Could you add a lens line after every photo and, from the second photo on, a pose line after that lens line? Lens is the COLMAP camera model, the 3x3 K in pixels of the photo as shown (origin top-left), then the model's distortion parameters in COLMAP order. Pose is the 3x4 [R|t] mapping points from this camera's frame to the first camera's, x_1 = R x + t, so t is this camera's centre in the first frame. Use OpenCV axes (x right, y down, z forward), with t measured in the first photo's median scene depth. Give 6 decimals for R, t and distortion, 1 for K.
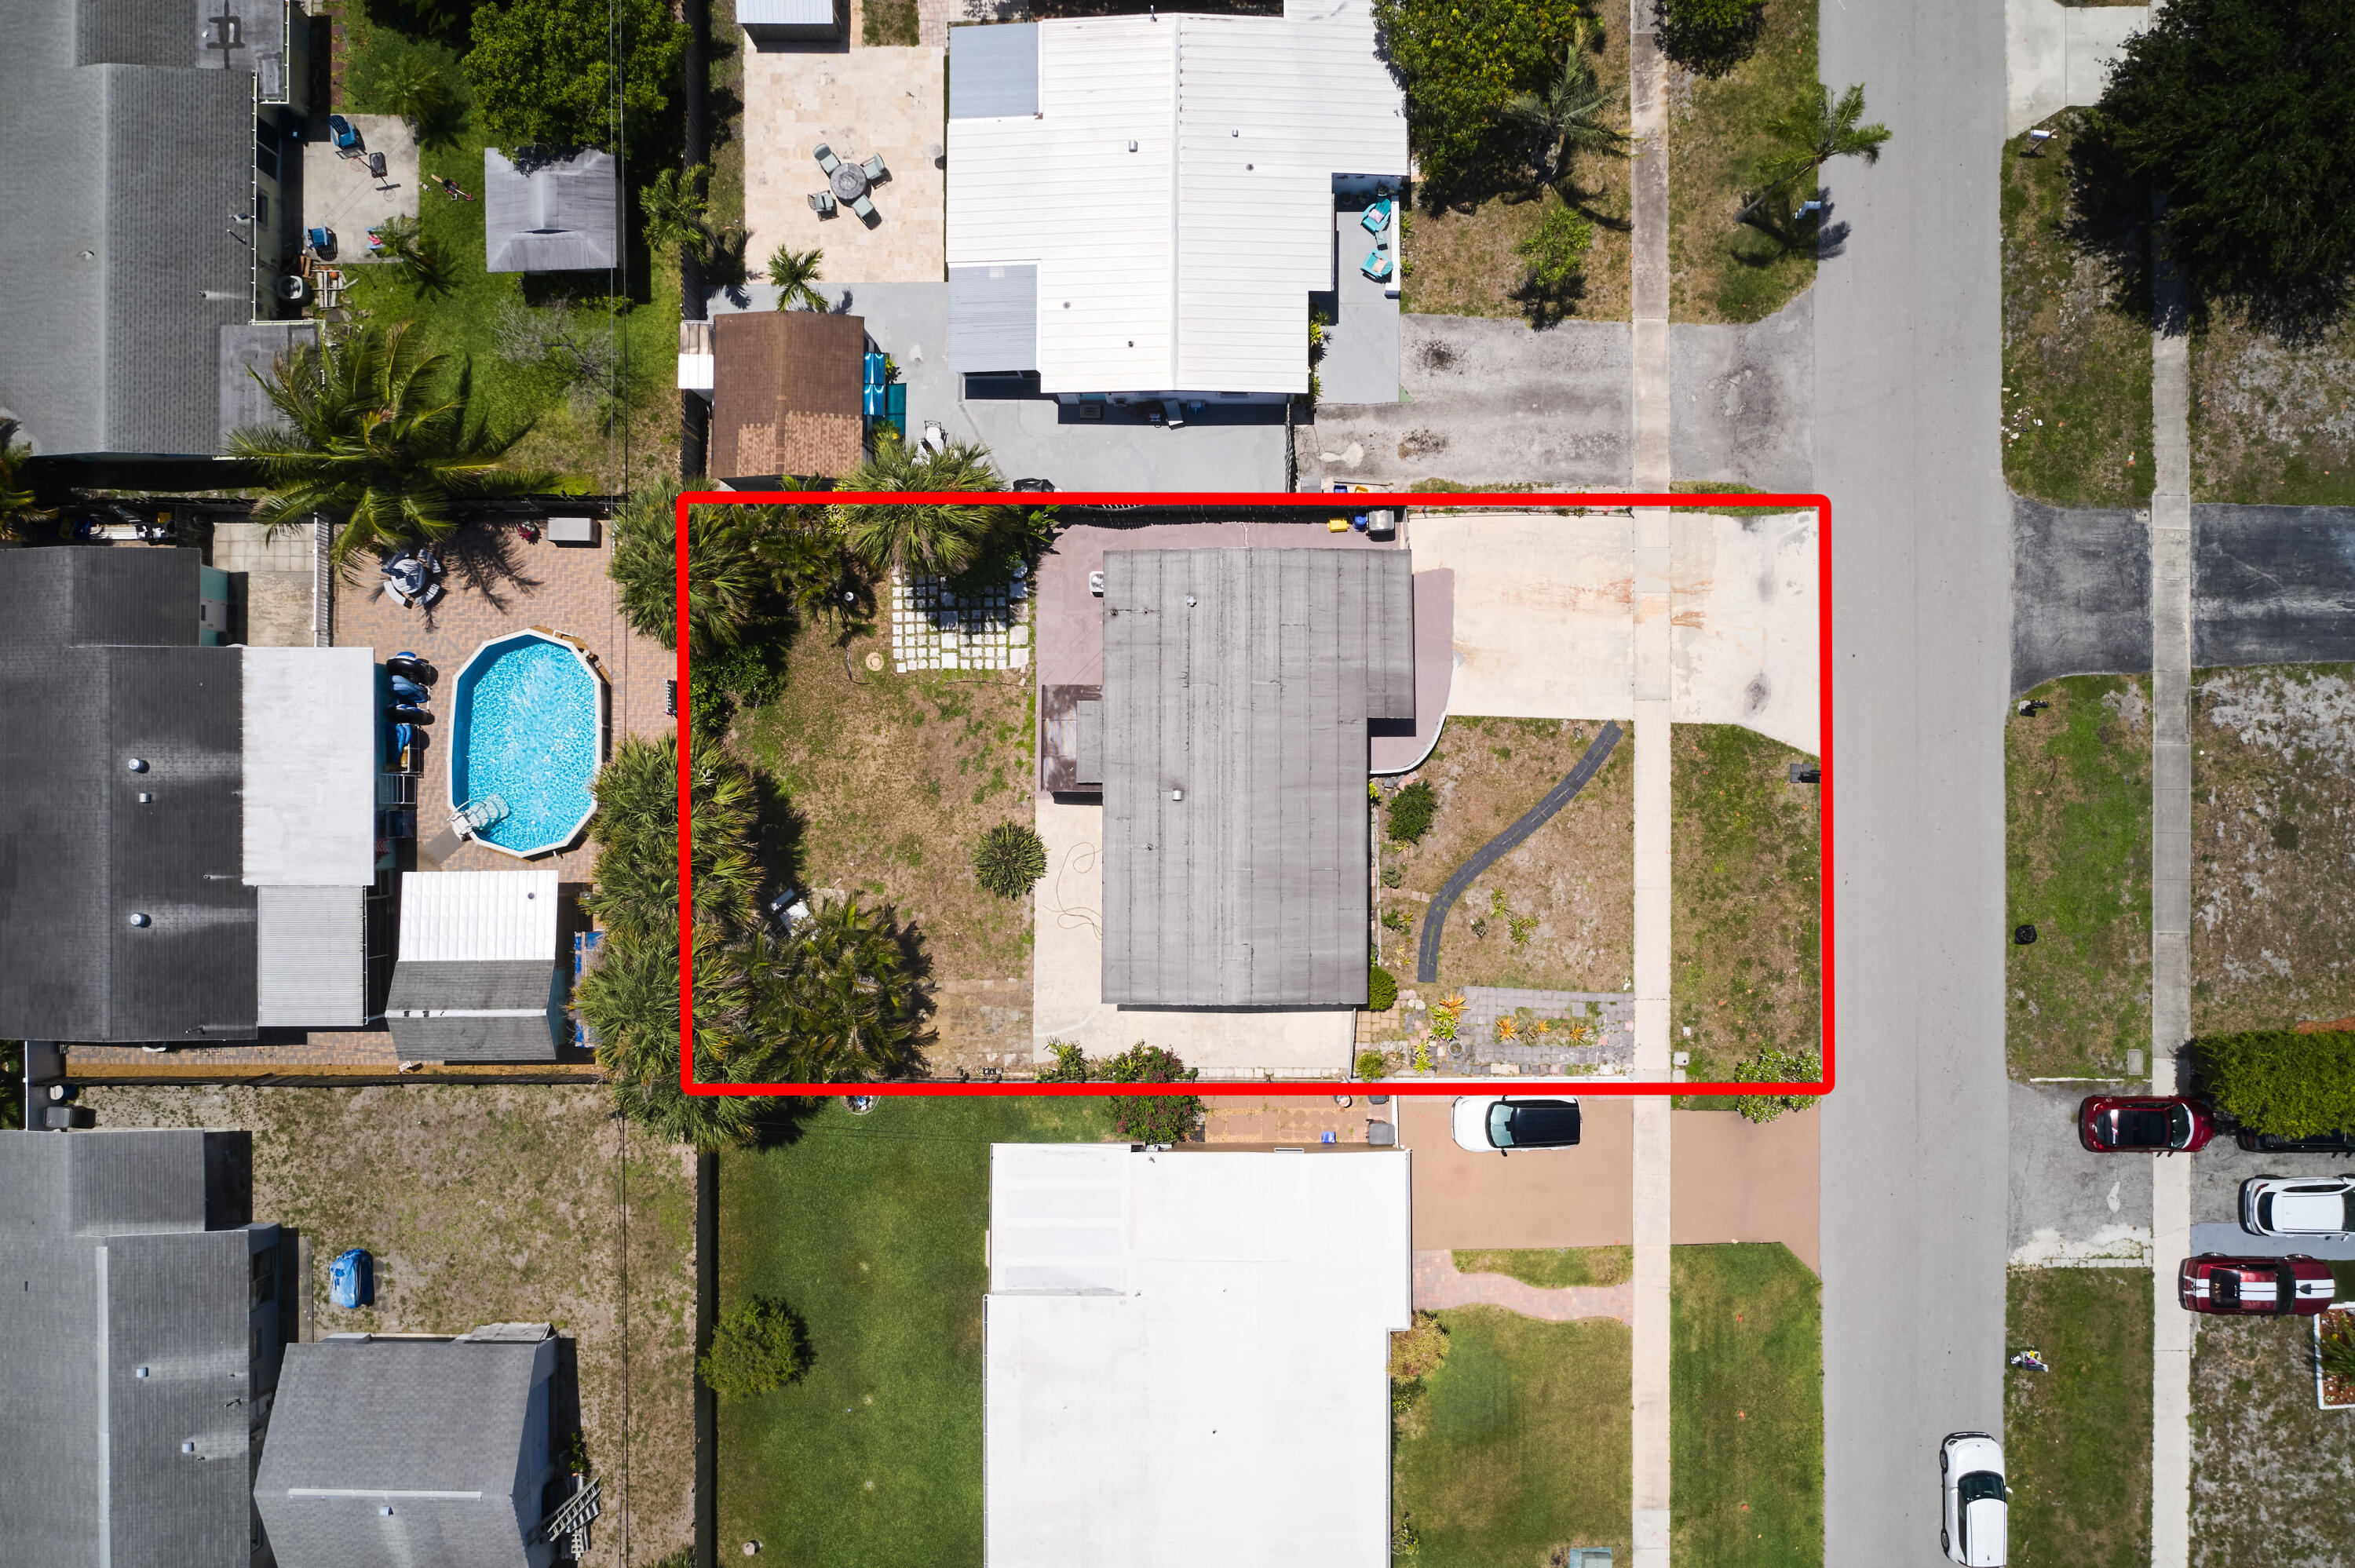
lens RADIAL K [[1848.4, 0, 1171.8], [0, 1848.4, 782.1], [0, 0, 1]] dist [-0.013755, -0.003668]
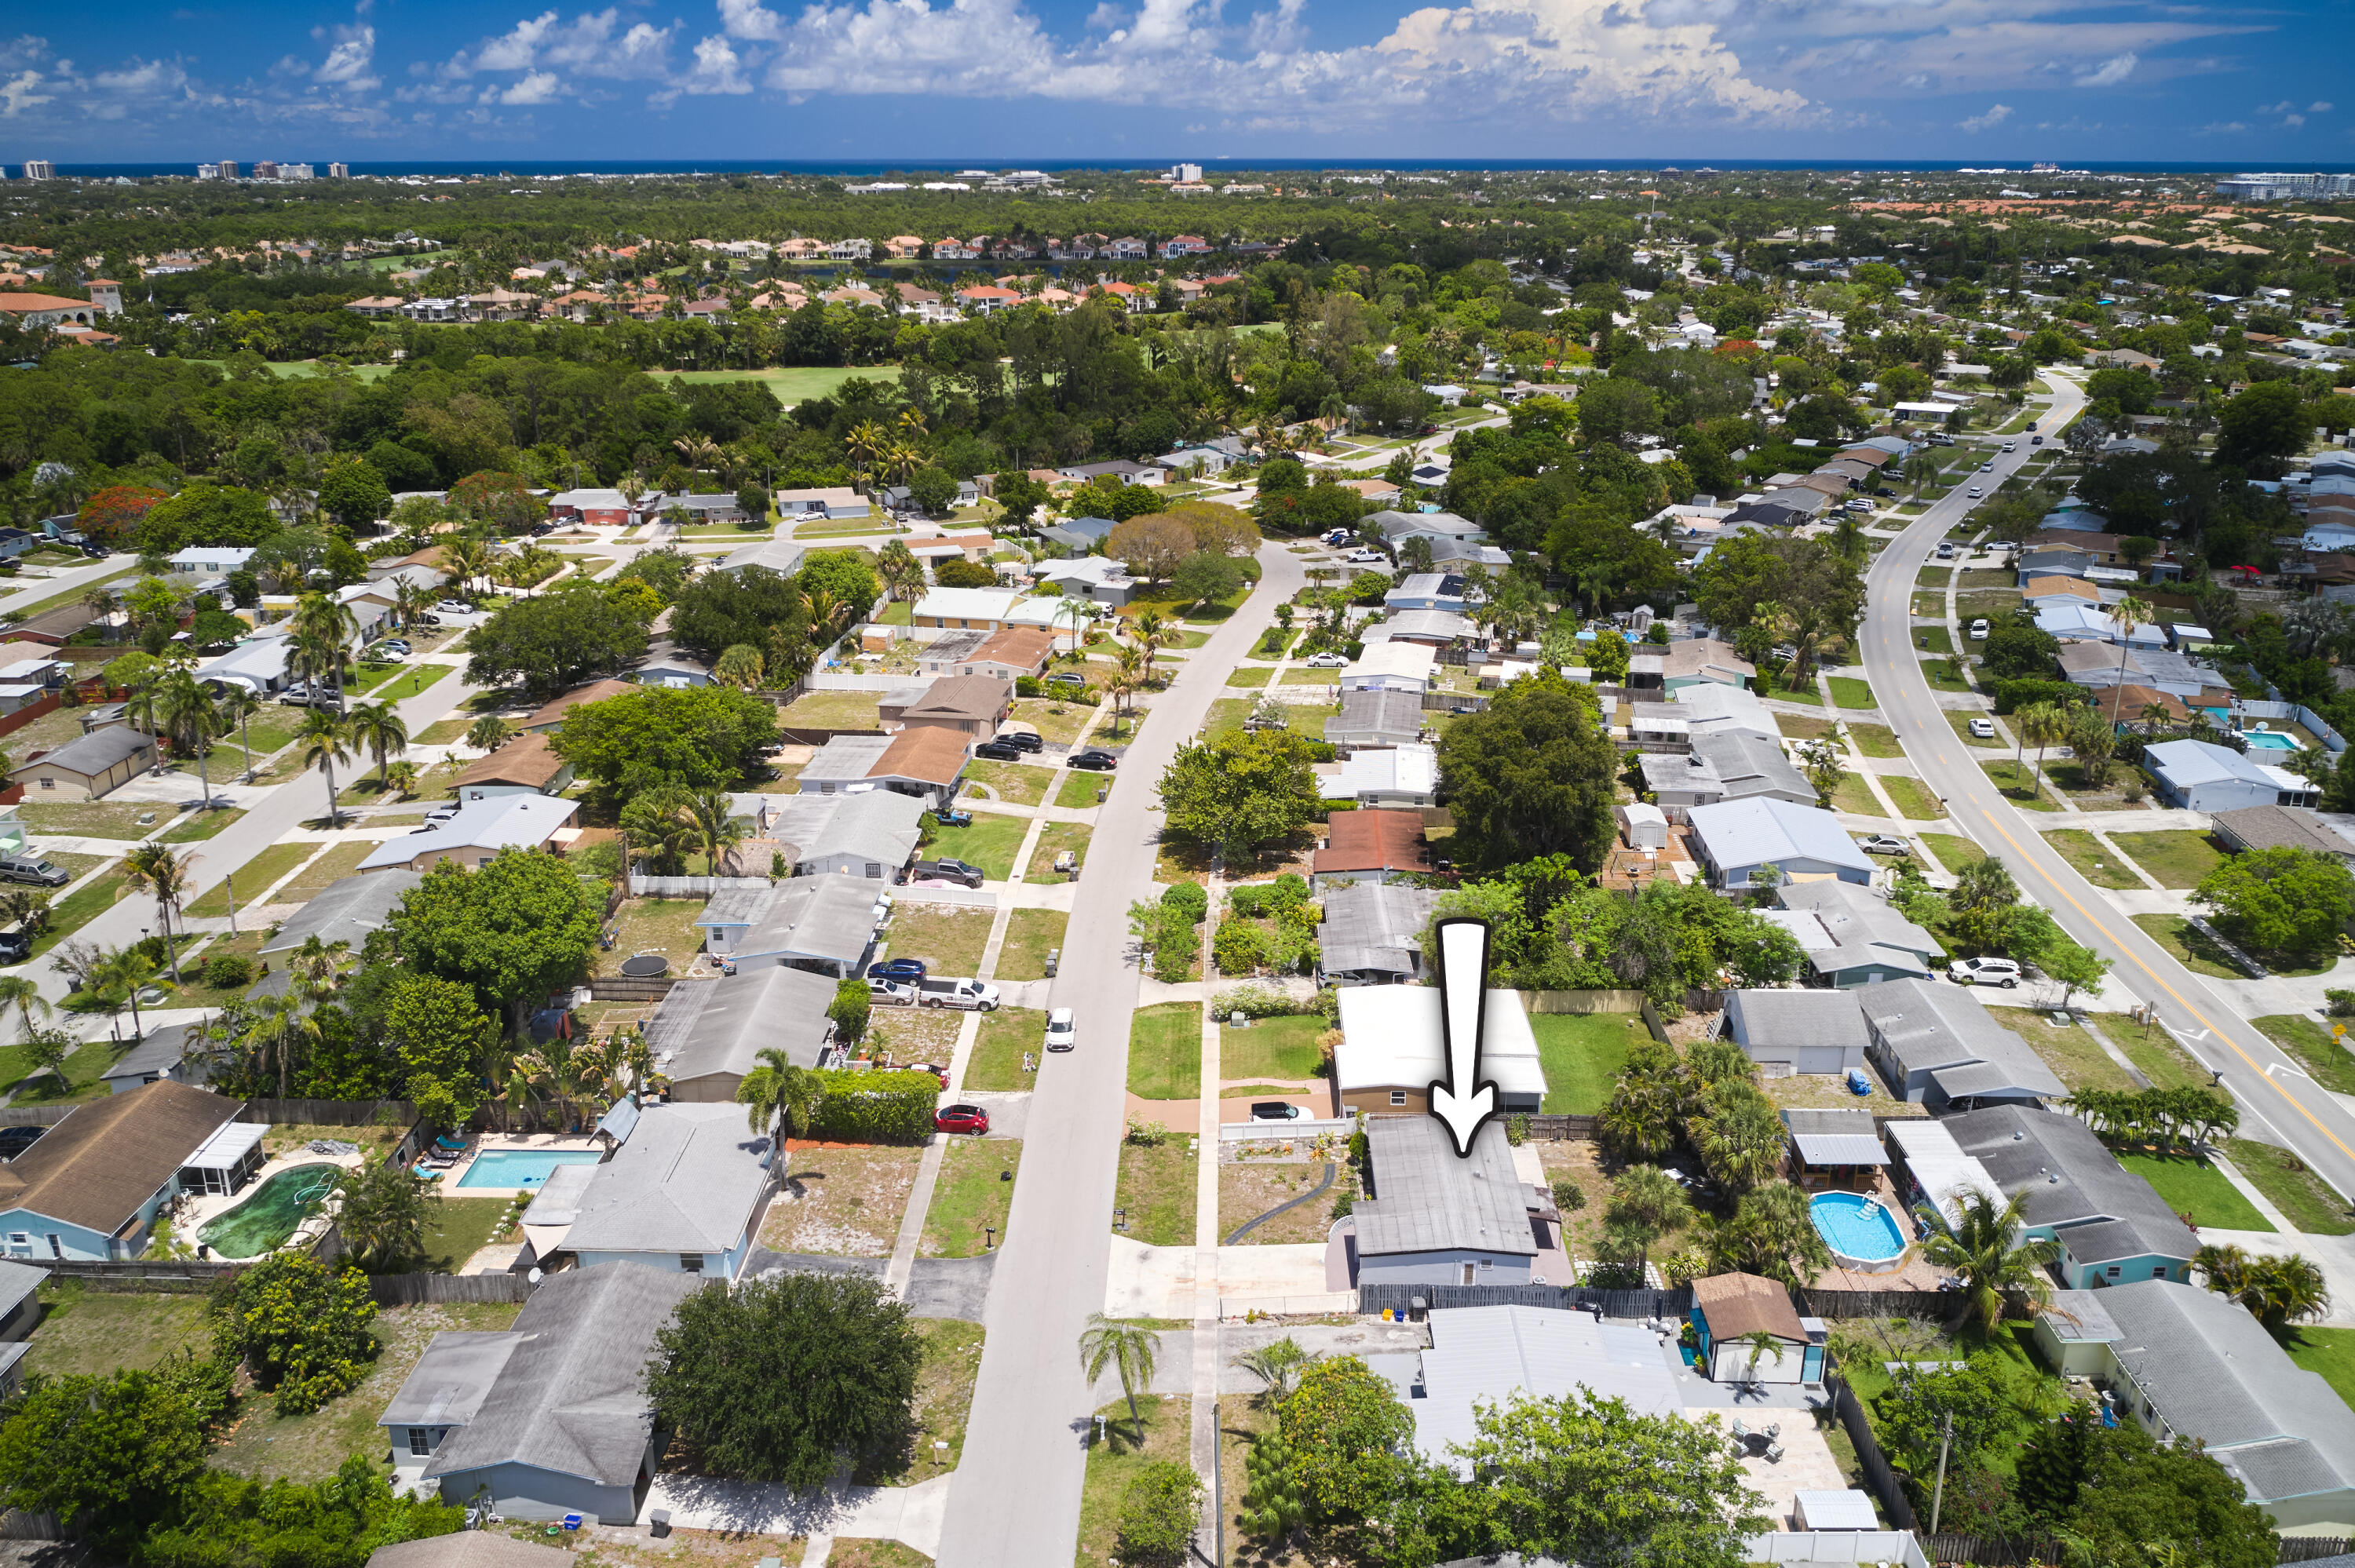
lens RADIAL K [[1848.4, 0, 1171.8], [0, 1848.4, 782.1], [0, 0, 1]] dist [-0.013755, -0.003668]
pose [[-0.999533, -0.003087, 0.030412, 0.241913], [0.029697, -0.333851, 0.942158, -1.521748], [0.007245, 0.942621, 0.333787, 0.013947]]
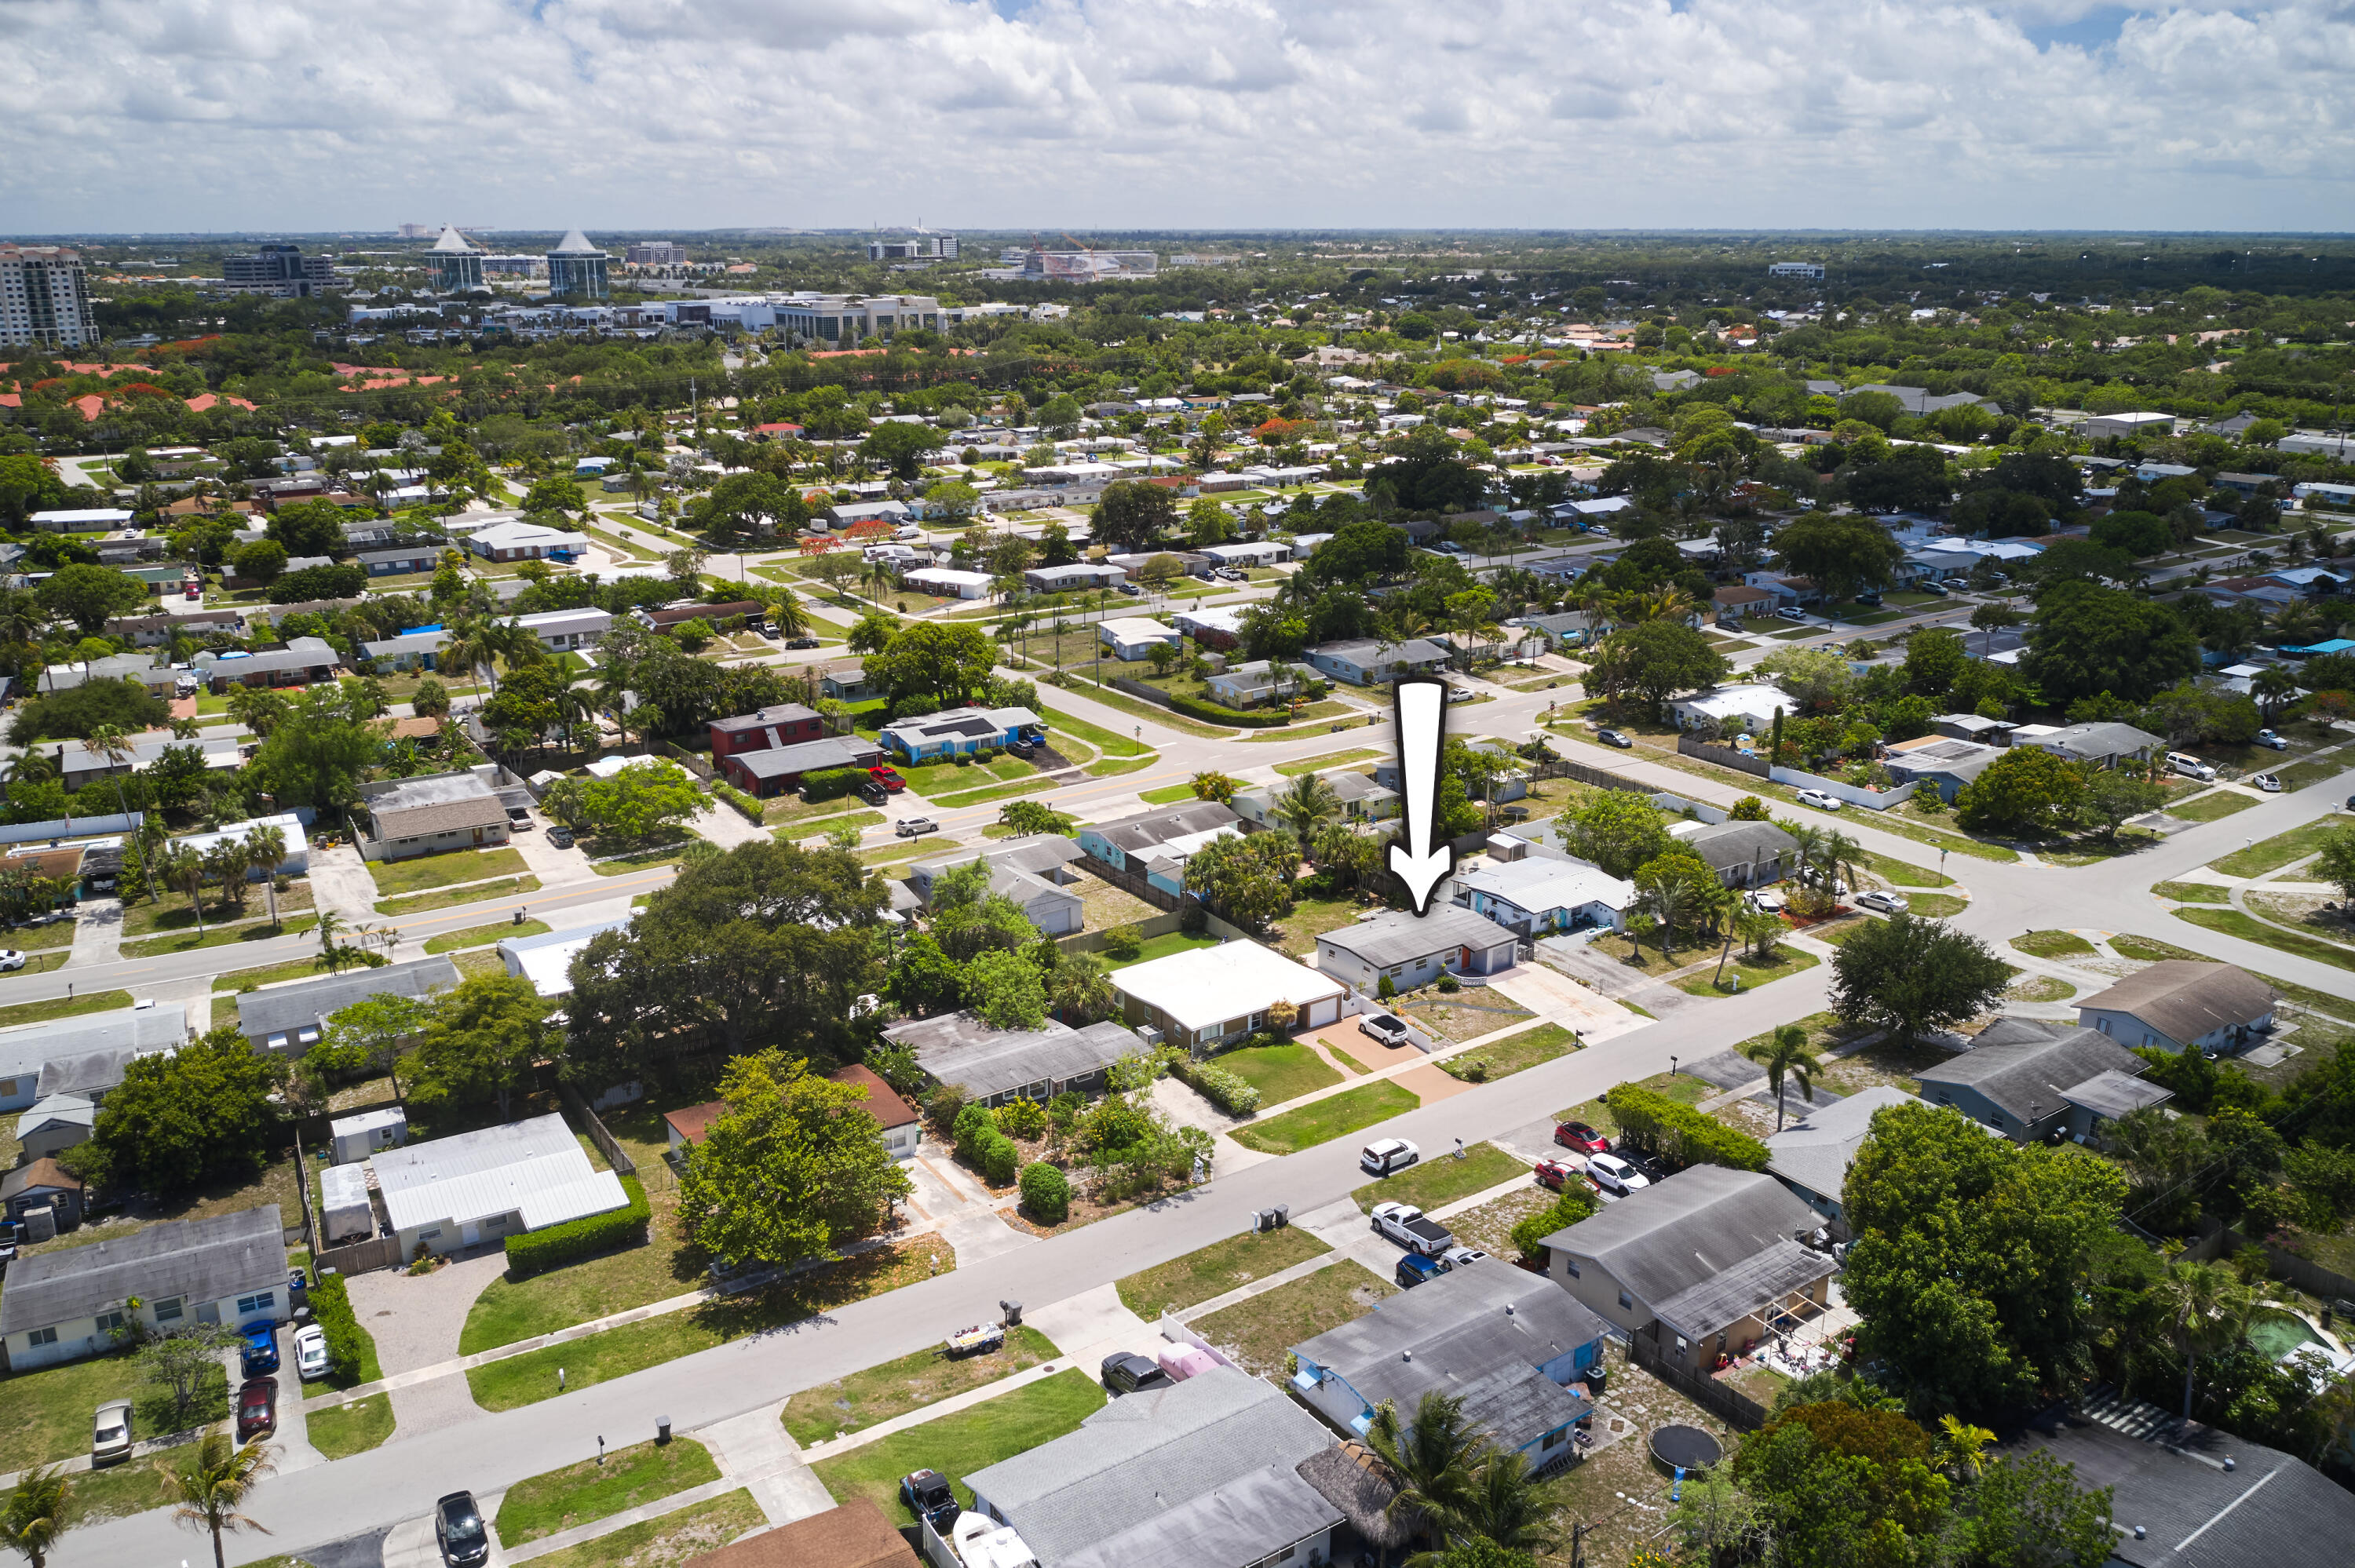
lens RADIAL K [[1848.4, 0, 1171.8], [0, 1848.4, 782.1], [0, 0, 1]] dist [-0.013755, -0.003668]
pose [[0.572815, 0.245773, -0.781971, 1.777392], [-0.819611, 0.158935, -0.550434, 1.626811], [-0.011000, 0.956209, 0.292479, 0.014282]]
